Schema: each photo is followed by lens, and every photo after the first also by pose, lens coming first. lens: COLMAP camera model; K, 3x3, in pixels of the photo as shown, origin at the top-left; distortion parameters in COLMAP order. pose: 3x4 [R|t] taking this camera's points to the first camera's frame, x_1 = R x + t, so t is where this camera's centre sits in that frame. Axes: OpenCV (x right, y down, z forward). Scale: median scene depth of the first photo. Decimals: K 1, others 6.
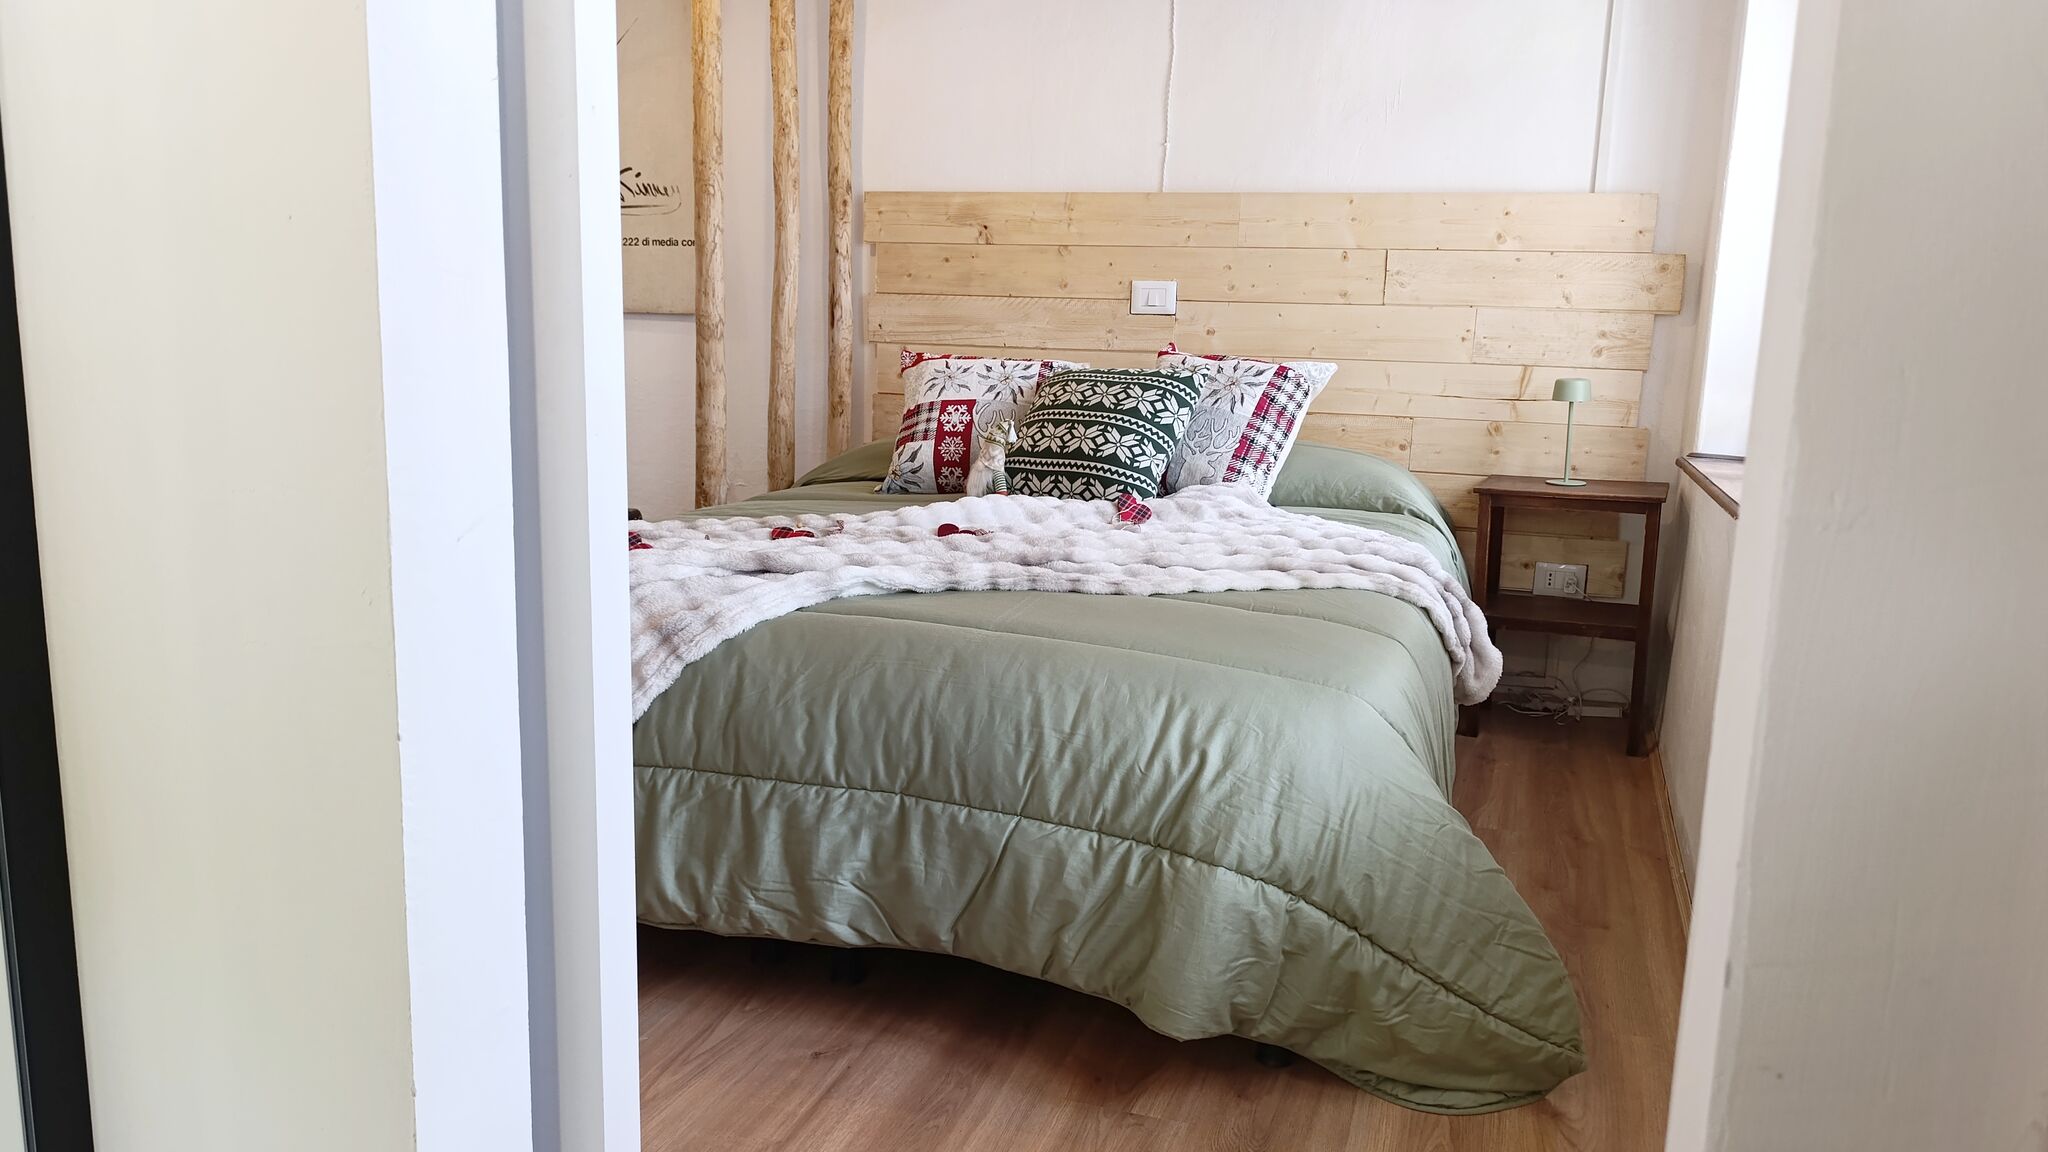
lens RADIAL K [[1402.4, 0, 1020.4], [0, 1402.4, 586.0], [0, 0, 1]] dist [0.046797, -0.053360]
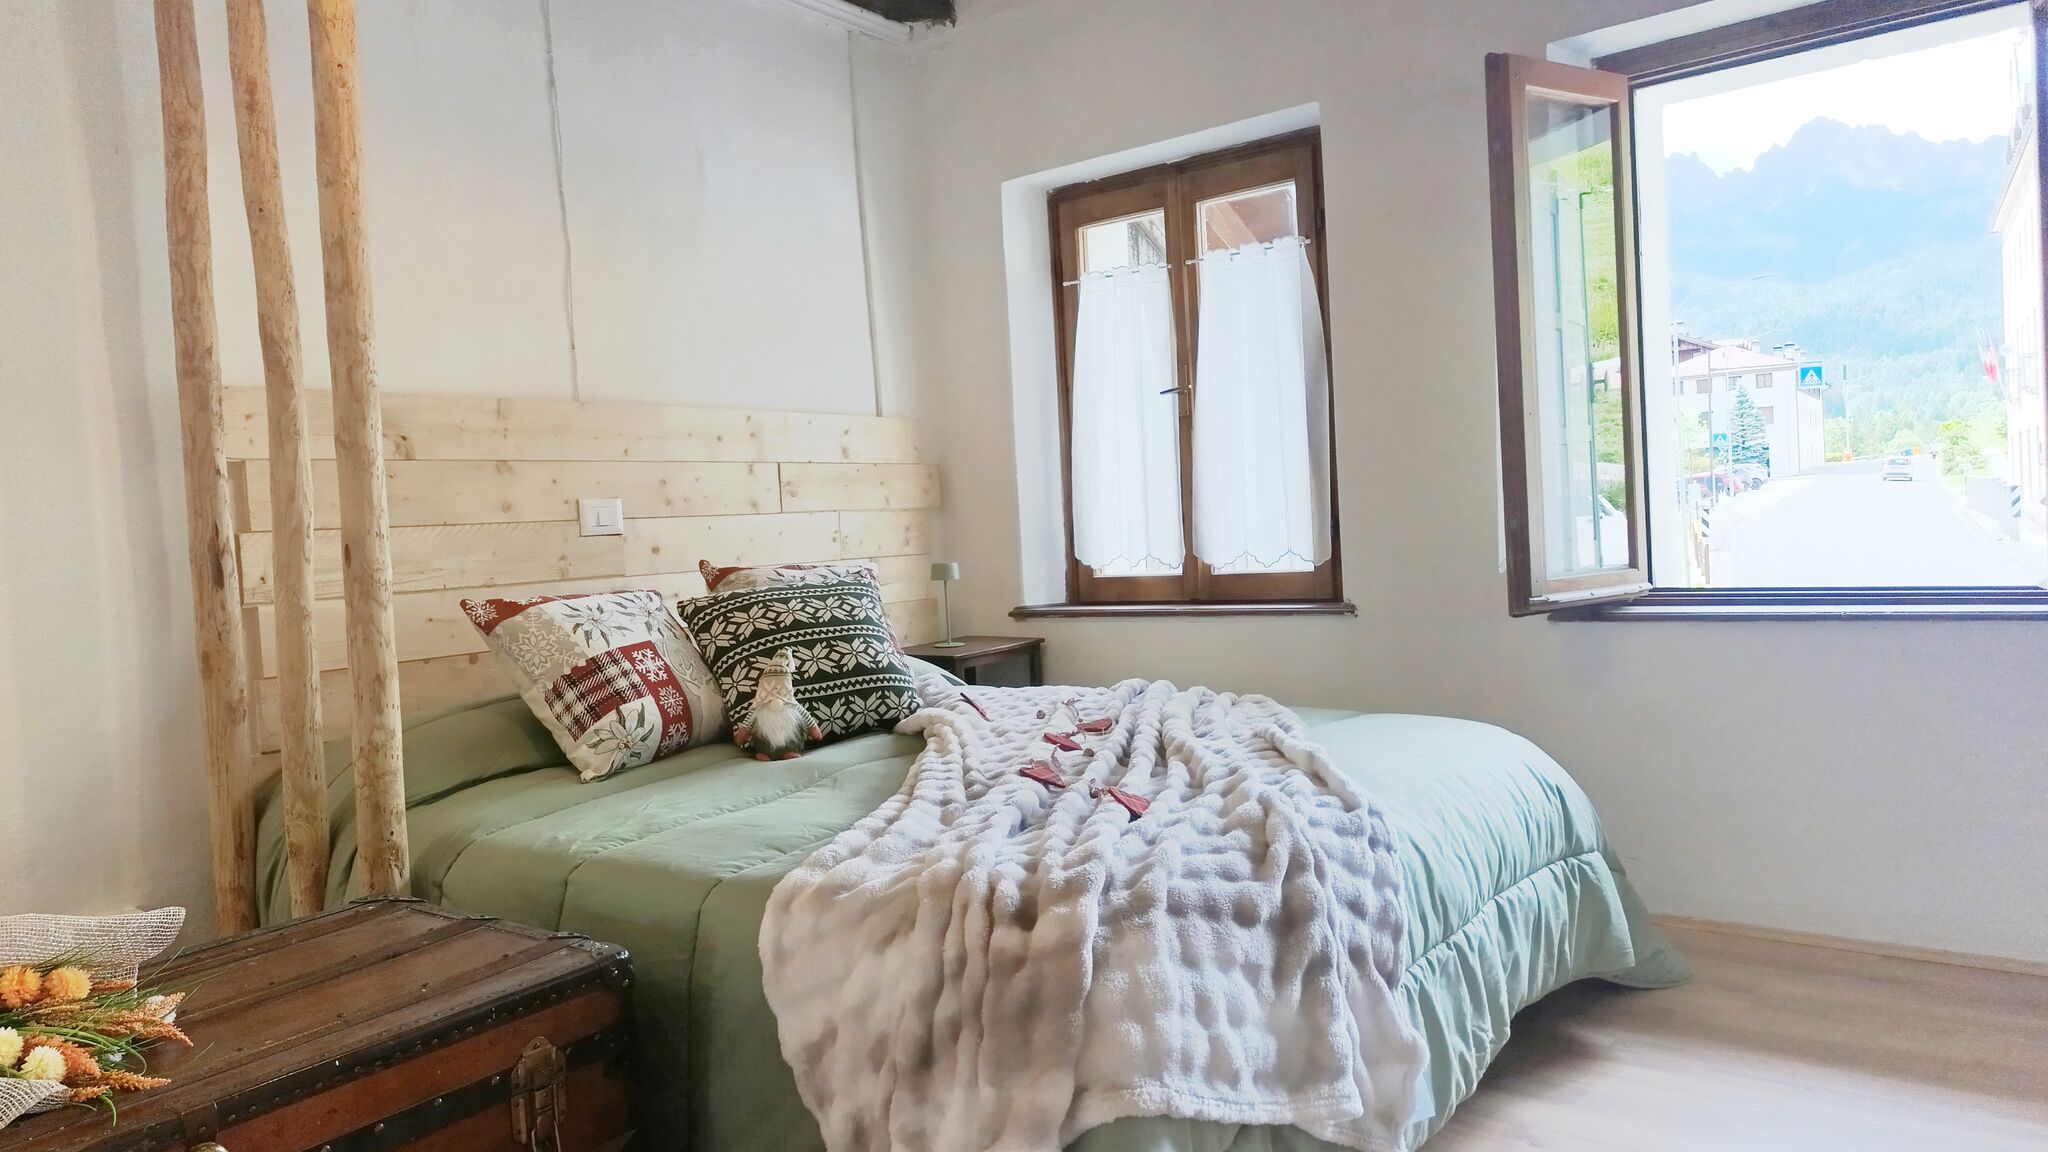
lens RADIAL K [[1402.4, 0, 1043.9], [0, 1402.4, 568.1], [0, 0, 1]] dist [0.046797, -0.053360]
pose [[0.297672, -0.079129, 0.951383, -0.734990], [0.237300, 0.971414, 0.006548, -0.123531], [-0.924706, 0.223814, 0.307940, 0.517496]]
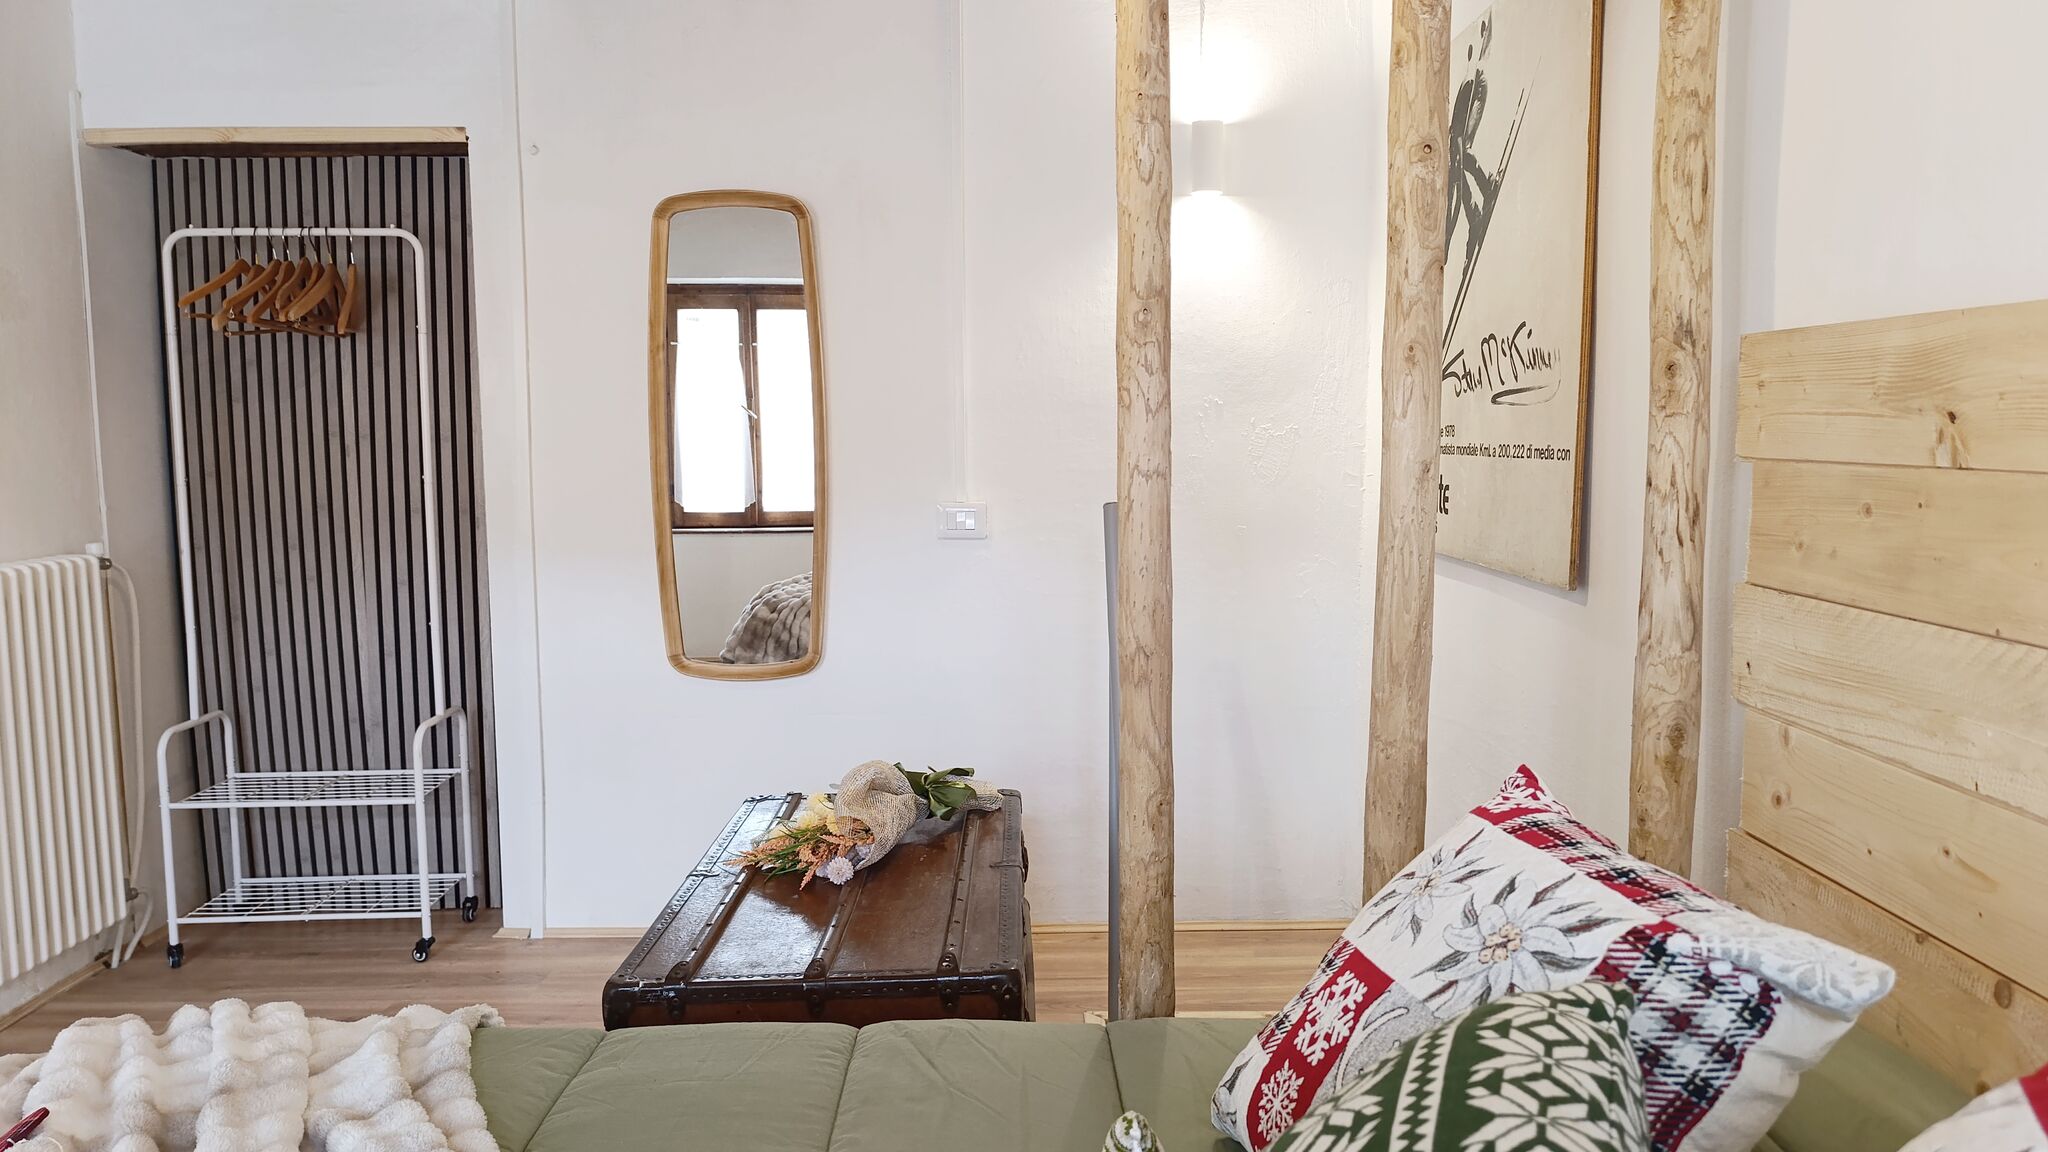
lens RADIAL K [[1402.4, 0, 1019.1], [0, 1402.4, 563.0], [0, 0, 1]] dist [0.046797, -0.053360]
pose [[0.313130, 0.061990, -0.947685, 0.242317], [-0.157974, 0.987366, 0.012389, -0.216627], [0.936480, 0.145830, 0.318966, 0.790779]]
